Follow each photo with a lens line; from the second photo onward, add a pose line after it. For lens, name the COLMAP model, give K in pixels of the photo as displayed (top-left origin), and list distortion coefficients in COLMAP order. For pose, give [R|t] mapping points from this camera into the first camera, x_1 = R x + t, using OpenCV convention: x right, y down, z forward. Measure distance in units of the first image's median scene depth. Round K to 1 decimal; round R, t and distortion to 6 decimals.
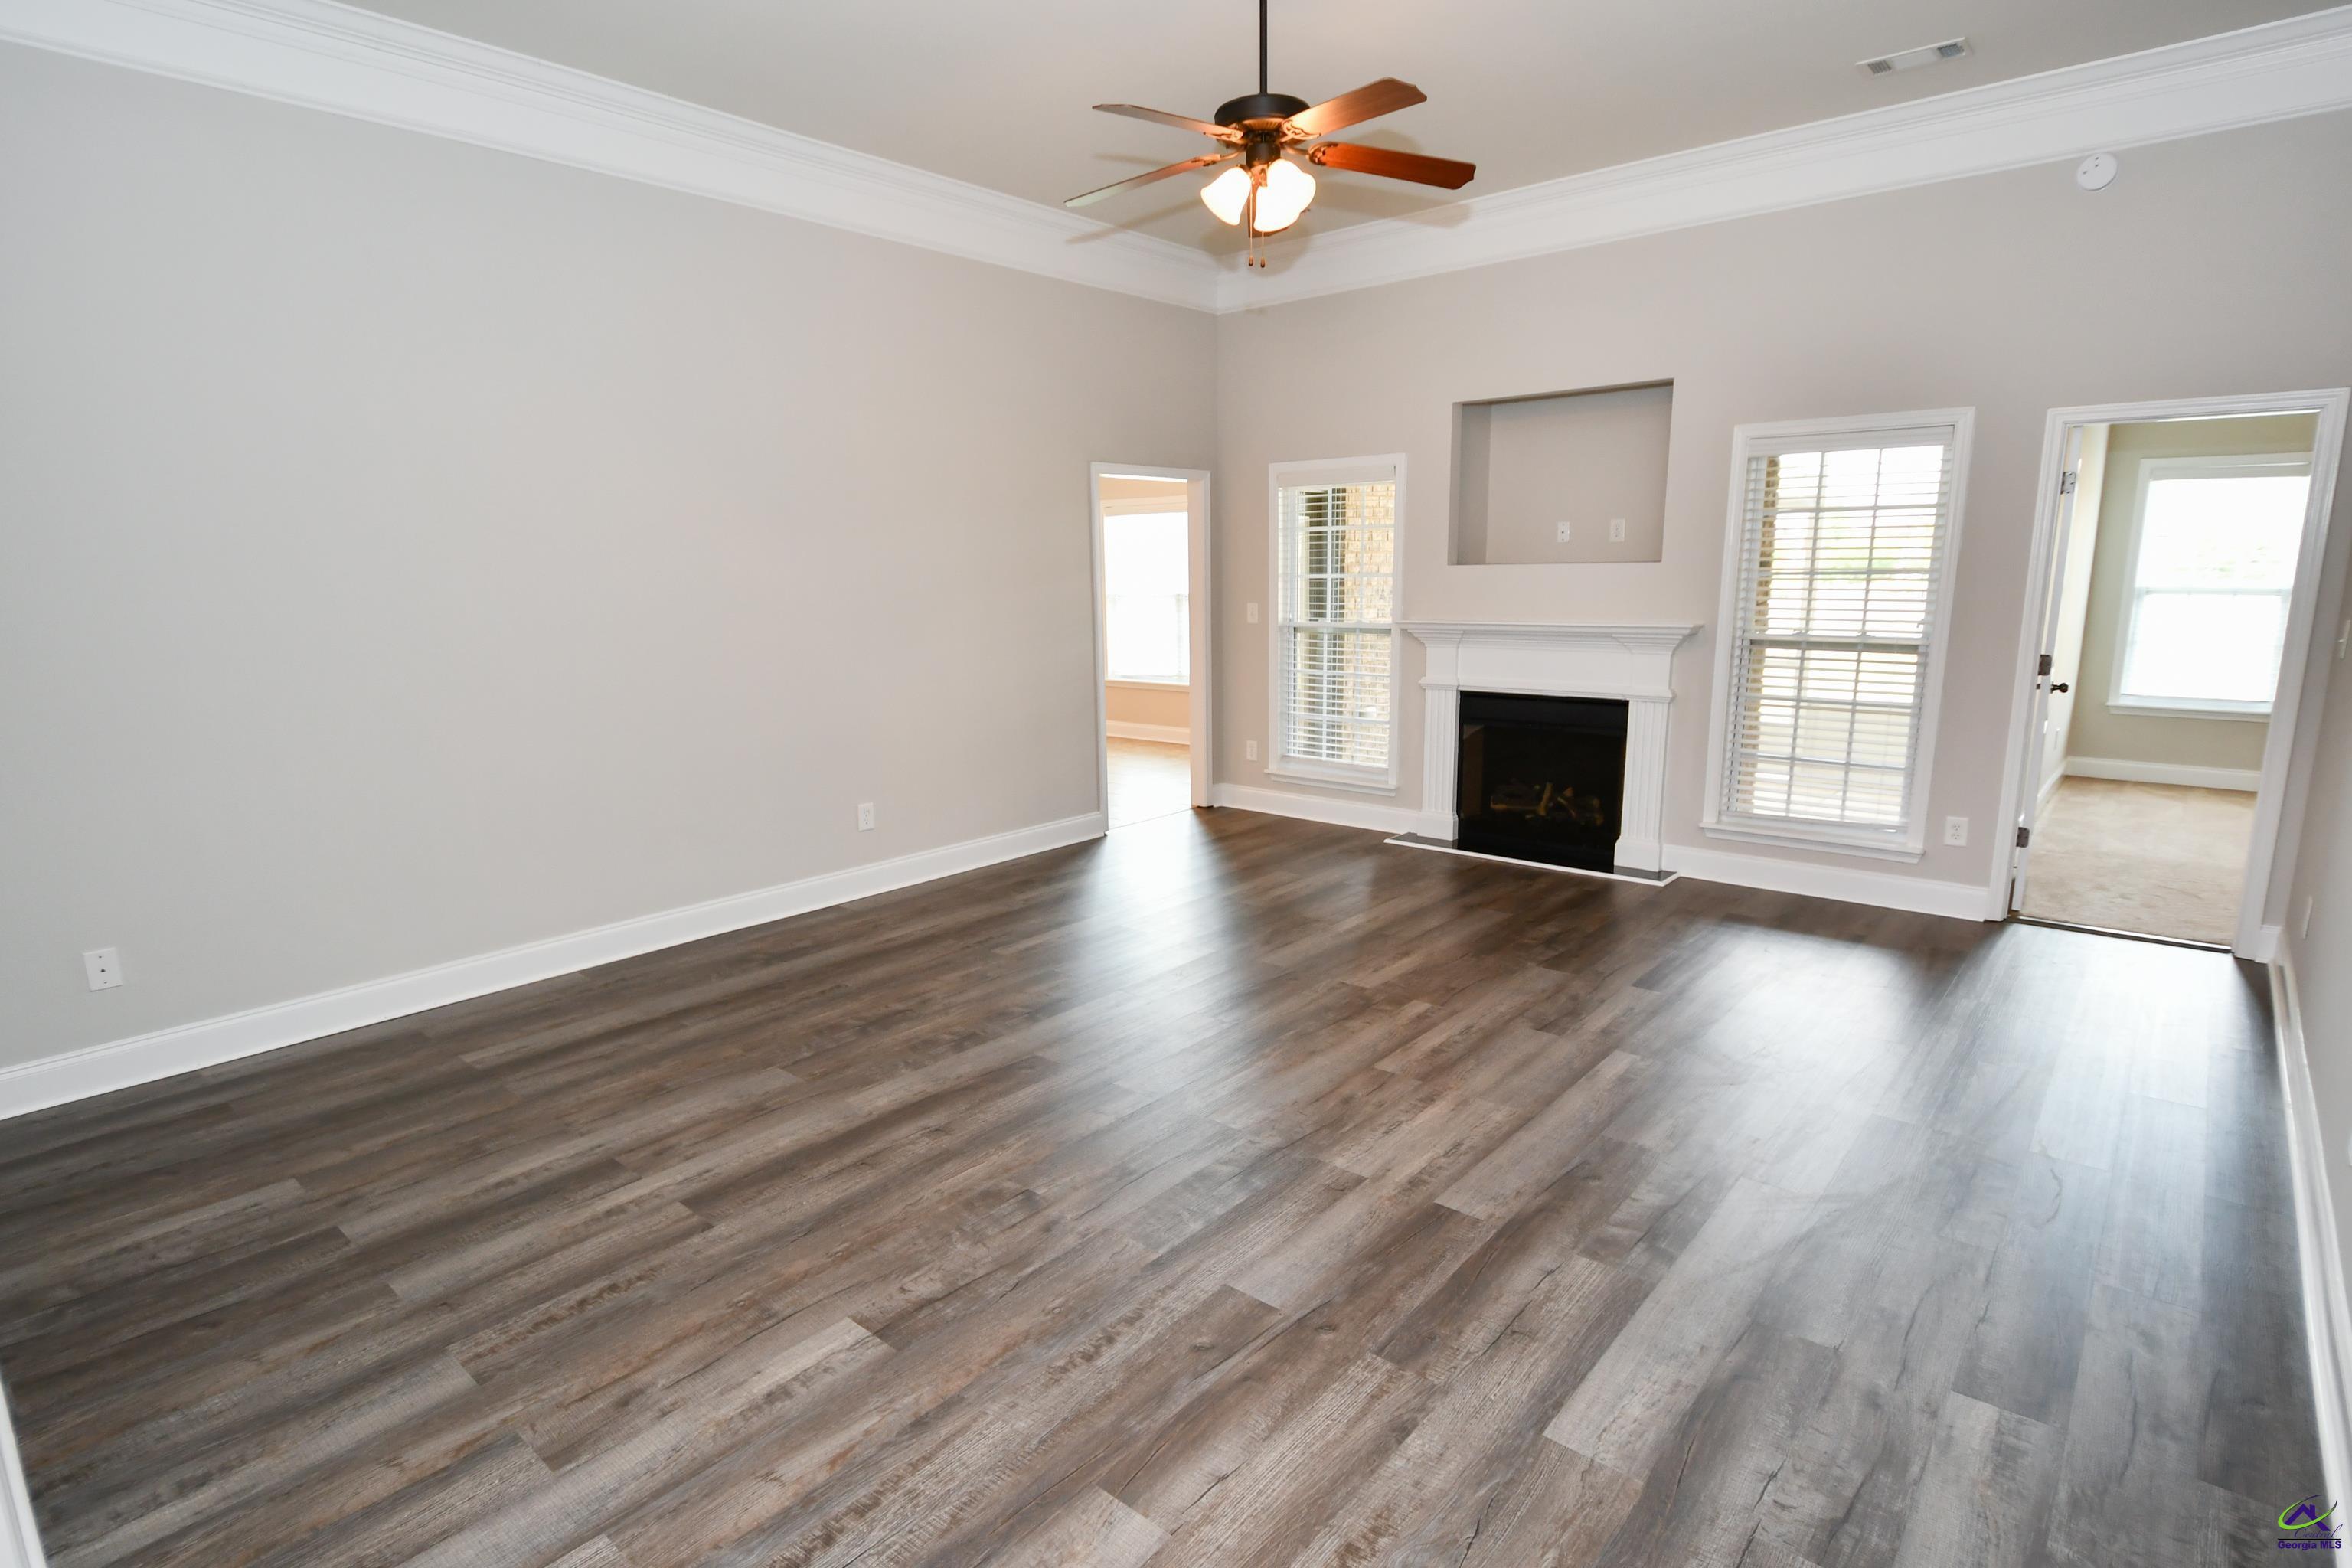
lens RADIAL K [[1187.0, 0, 1176.0], [0, 1187.0, 784.0], [0, 0, 1]] dist [0.001749, -0.014517]
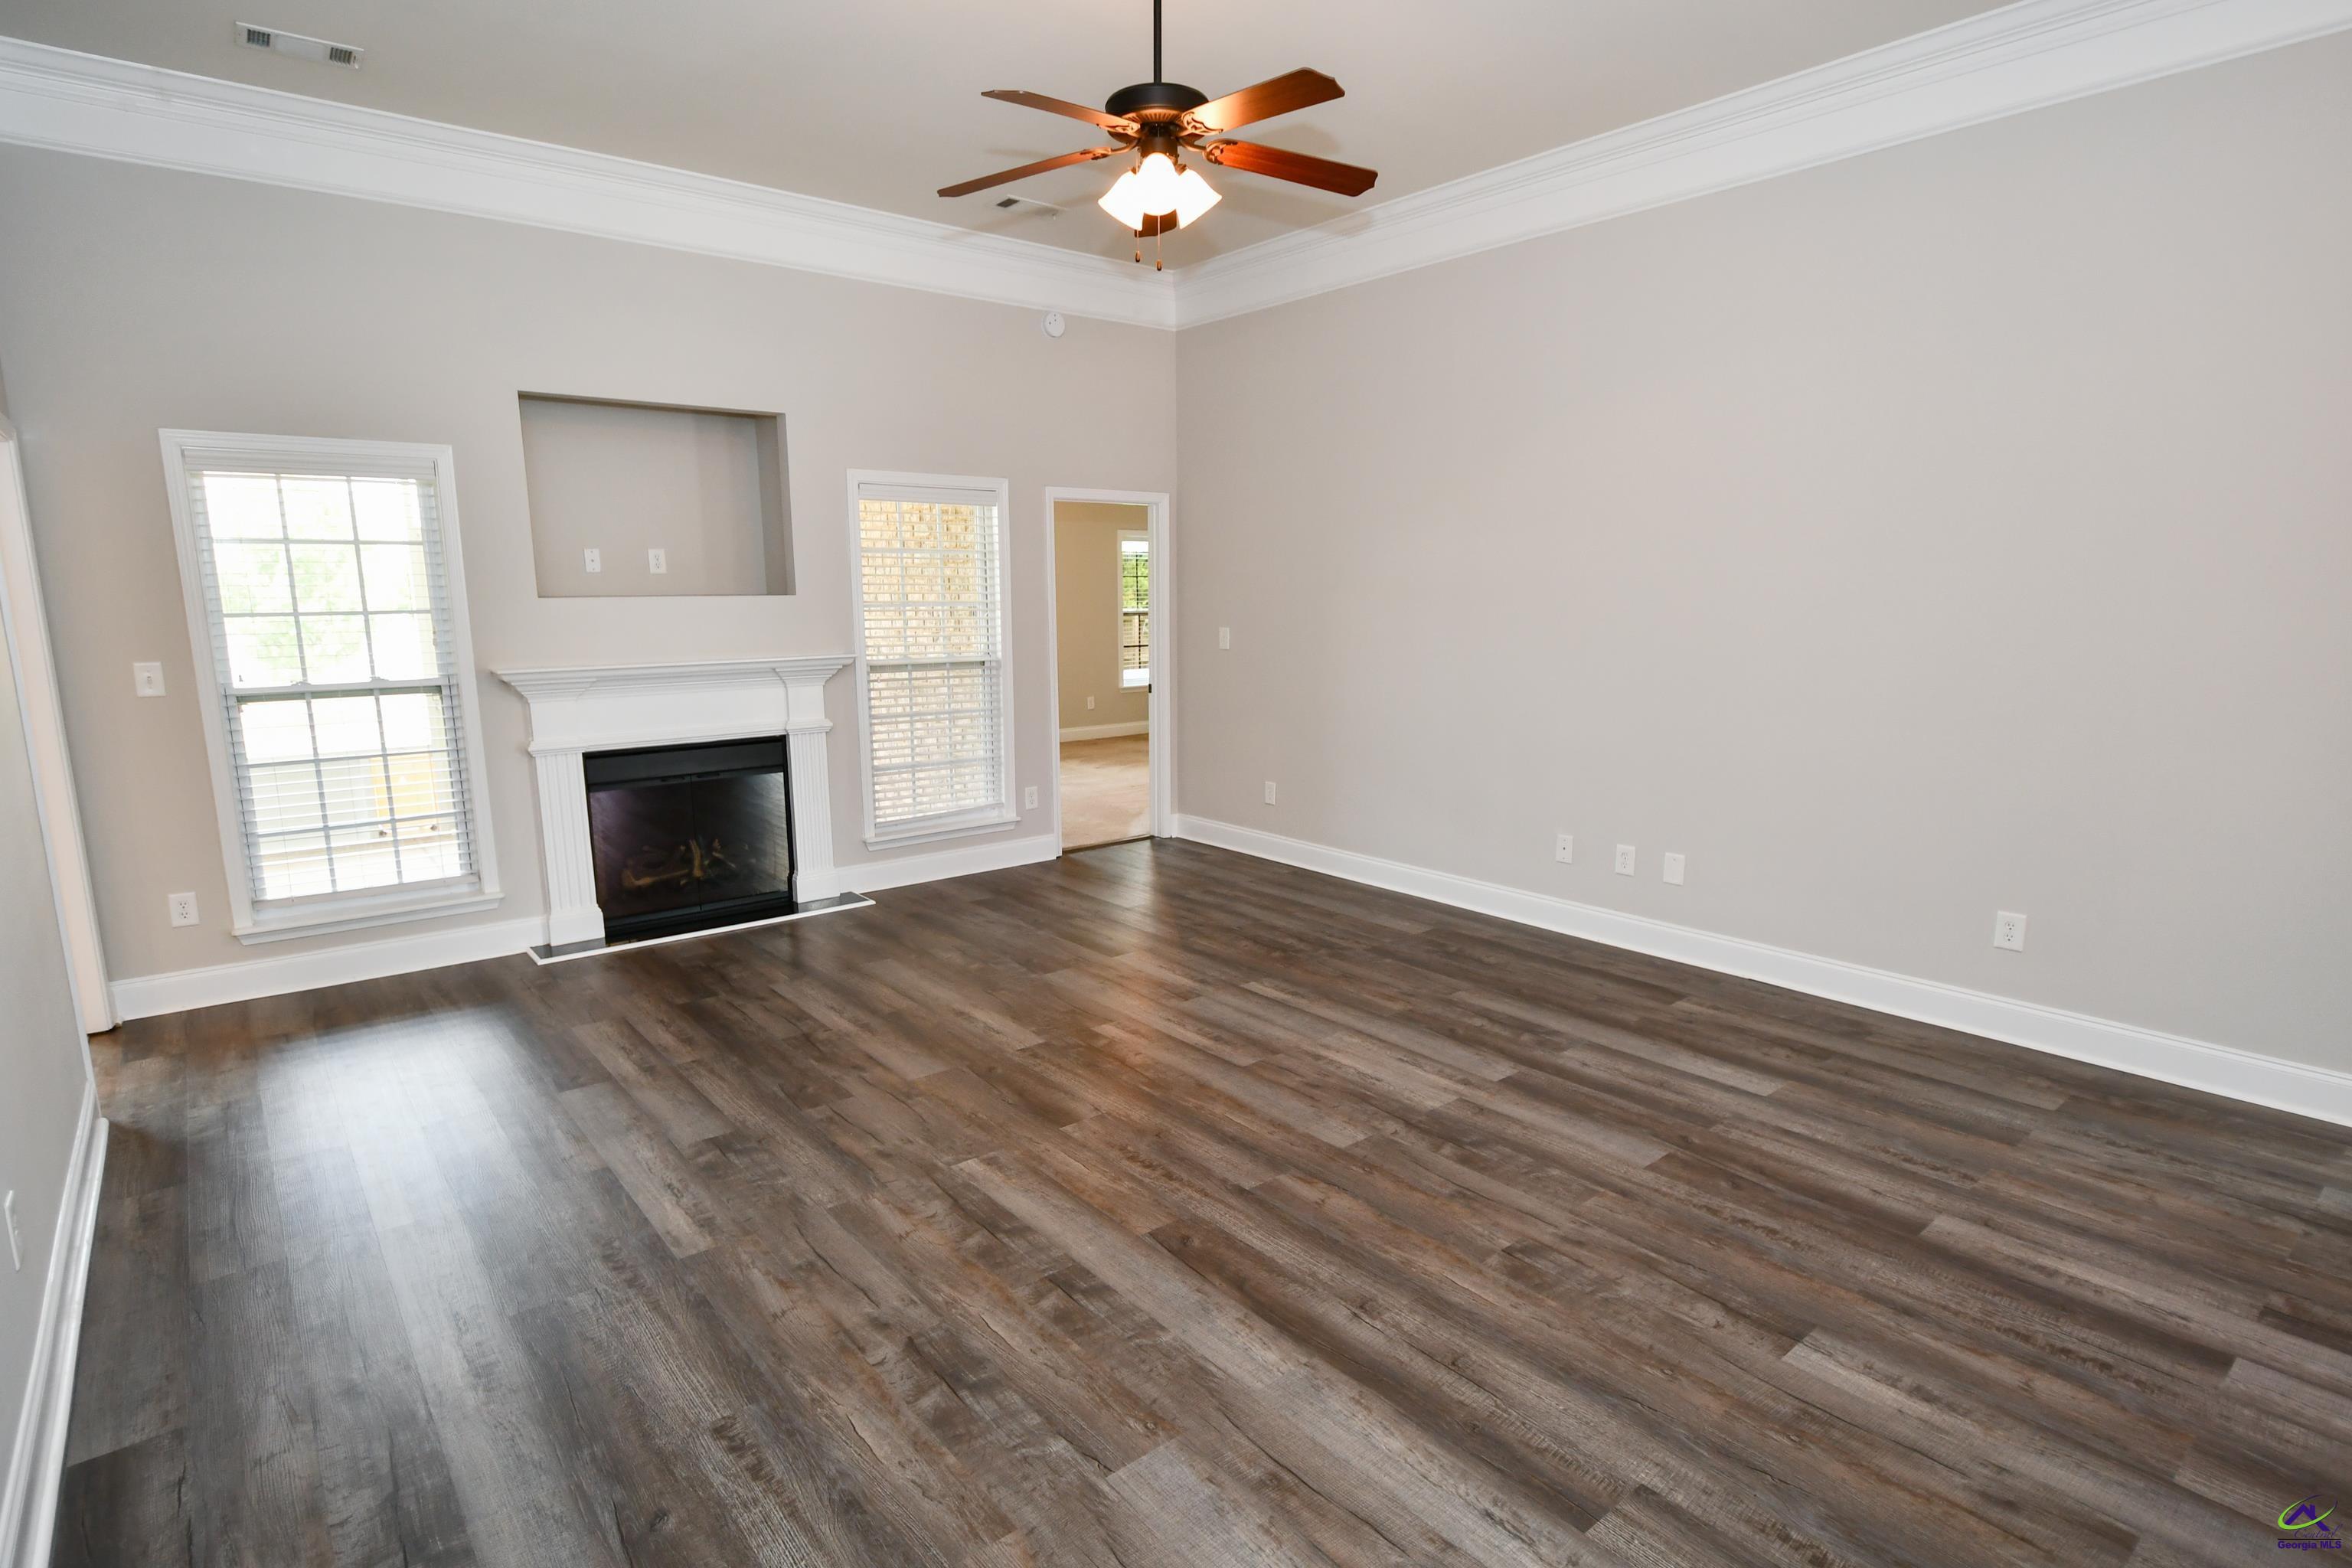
lens RADIAL K [[1197.2, 0, 1139.9], [0, 1197.2, 768.8], [0, 0, 1]] dist [0.003375, -0.015324]
pose [[0.189119, -0.132844, 0.972927, -0.811521], [0.182697, 0.978267, 0.098060, -0.133141], [-0.964809, 0.159206, 0.209279, 0.794127]]
